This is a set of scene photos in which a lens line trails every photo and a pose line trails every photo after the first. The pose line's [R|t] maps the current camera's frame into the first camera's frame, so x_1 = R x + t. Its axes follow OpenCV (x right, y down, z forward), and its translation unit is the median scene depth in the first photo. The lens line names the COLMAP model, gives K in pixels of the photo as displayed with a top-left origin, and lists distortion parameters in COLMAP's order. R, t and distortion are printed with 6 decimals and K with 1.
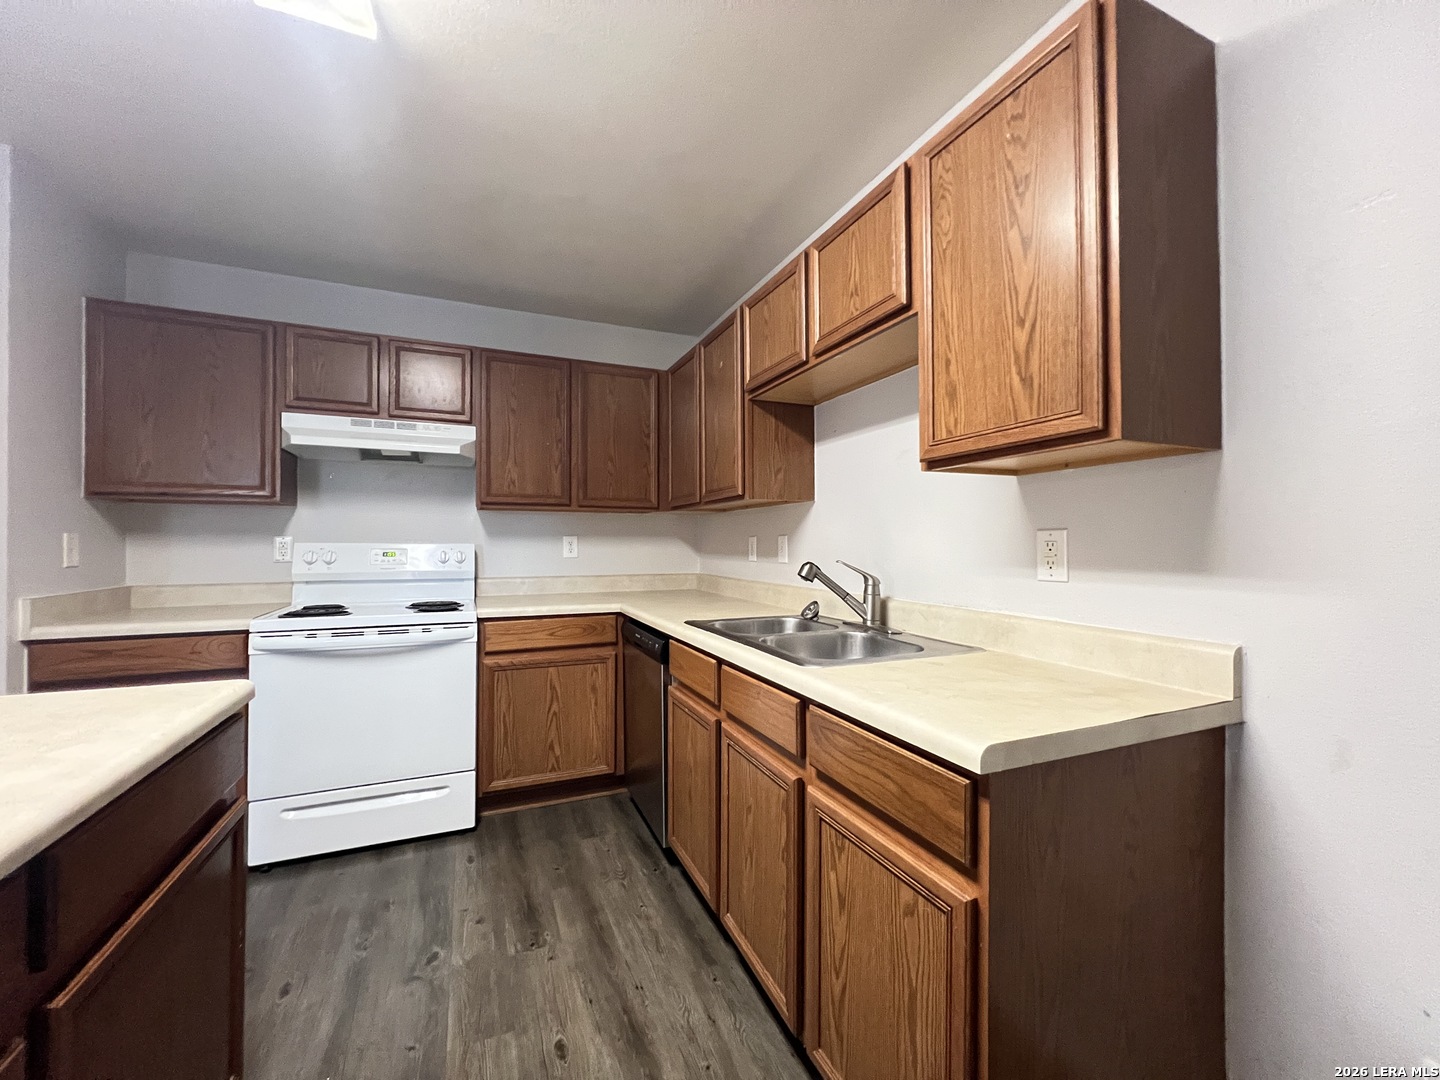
lens RADIAL K [[579.9, 0, 716.5], [0, 579.9, 538.5], [0, 0, 1]] dist [-0.001978, 0.000086]
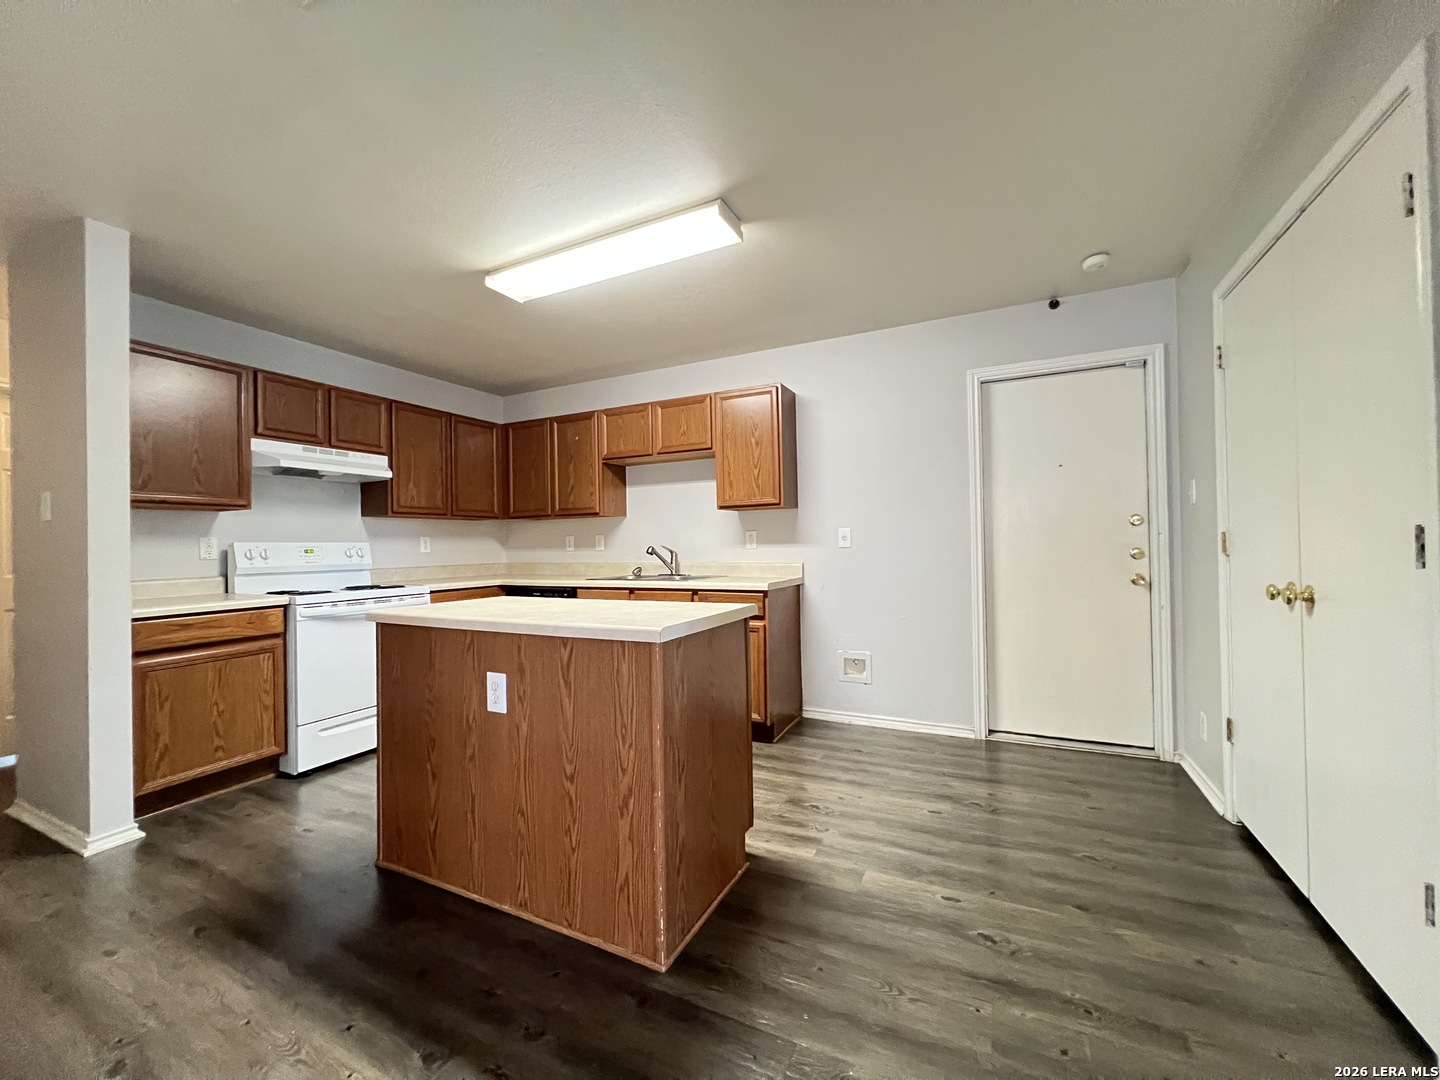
lens RADIAL K [[579.9, 0, 716.5], [0, 579.9, 538.5], [0, 0, 1]] dist [-0.001978, 0.000086]
pose [[0.763273, -0.007472, 0.646033, -0.835344], [0.012255, 0.999921, -0.002915, 0.016719], [-0.645960, 0.010142, 0.763304, -0.642756]]
